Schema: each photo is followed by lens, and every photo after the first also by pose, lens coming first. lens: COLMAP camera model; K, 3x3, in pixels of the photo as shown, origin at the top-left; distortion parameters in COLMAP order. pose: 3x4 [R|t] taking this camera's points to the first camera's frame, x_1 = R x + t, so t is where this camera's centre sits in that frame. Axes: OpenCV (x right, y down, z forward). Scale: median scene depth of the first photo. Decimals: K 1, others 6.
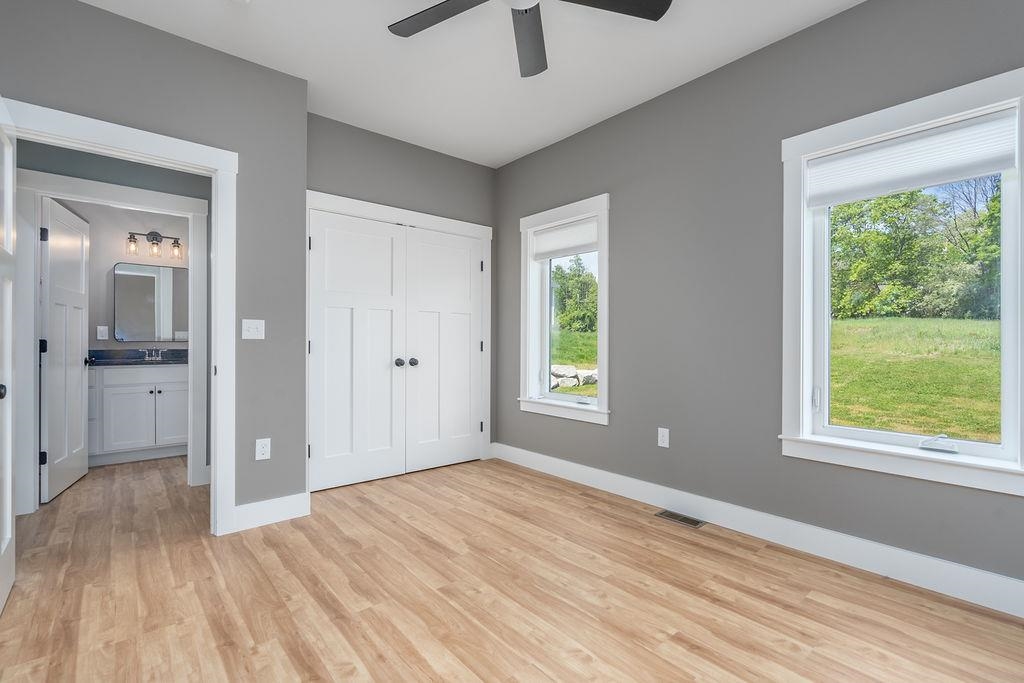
lens RADIAL K [[462.9, 0, 508.8], [0, 462.9, 343.4], [0, 0, 1]] dist [0.000399, 0.000186]
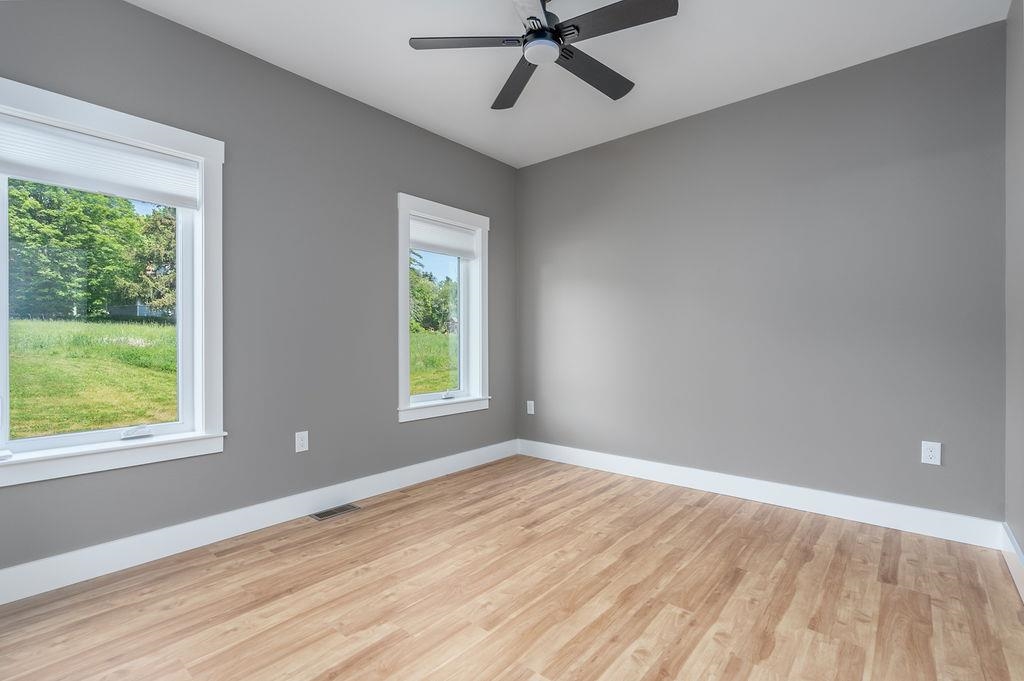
lens RADIAL K [[462.9, 0, 508.8], [0, 462.9, 342.4], [0, 0, 1]] dist [0.000399, 0.000186]
pose [[-0.157201, -0.004207, 0.987558, -0.816971], [0.001350, 0.999989, 0.004475, -0.004945], [-0.987566, 0.002037, -0.157193, 0.893275]]
